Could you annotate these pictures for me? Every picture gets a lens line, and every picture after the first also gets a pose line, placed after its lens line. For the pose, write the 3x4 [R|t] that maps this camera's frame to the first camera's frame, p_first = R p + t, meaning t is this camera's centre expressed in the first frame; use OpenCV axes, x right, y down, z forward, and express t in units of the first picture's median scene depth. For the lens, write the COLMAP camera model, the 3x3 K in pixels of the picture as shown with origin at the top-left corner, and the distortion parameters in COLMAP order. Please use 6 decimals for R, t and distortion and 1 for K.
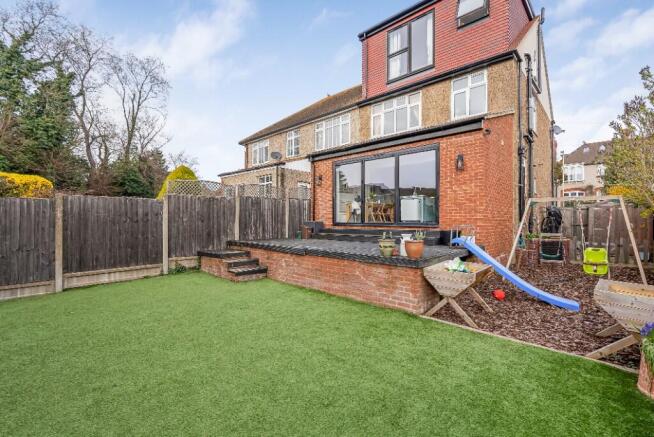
lens RADIAL K [[300.5, 0, 327.0], [0, 300.5, 218.5], [0, 0, 1]] dist [-0.003824, -0.000488]
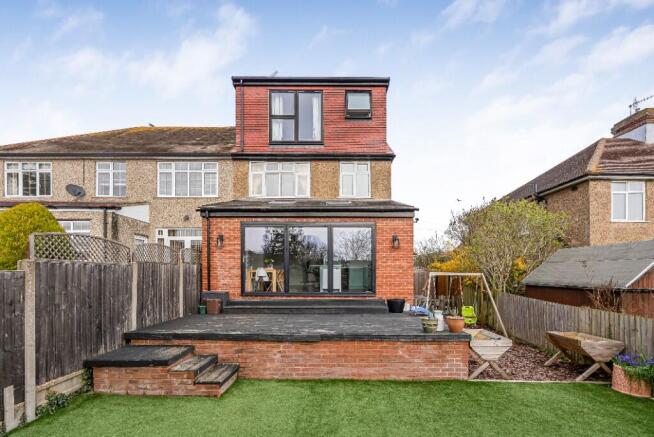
lens RADIAL K [[296.5, 0, 327.8], [0, 296.5, 270.3], [0, 0, 1]] dist [-0.000492, 0.000007]
pose [[0.722496, 0.004302, 0.691362, -0.369372], [-0.000141, 0.999982, -0.006075, -0.043474], [-0.691376, 0.004292, 0.722483, 0.214813]]
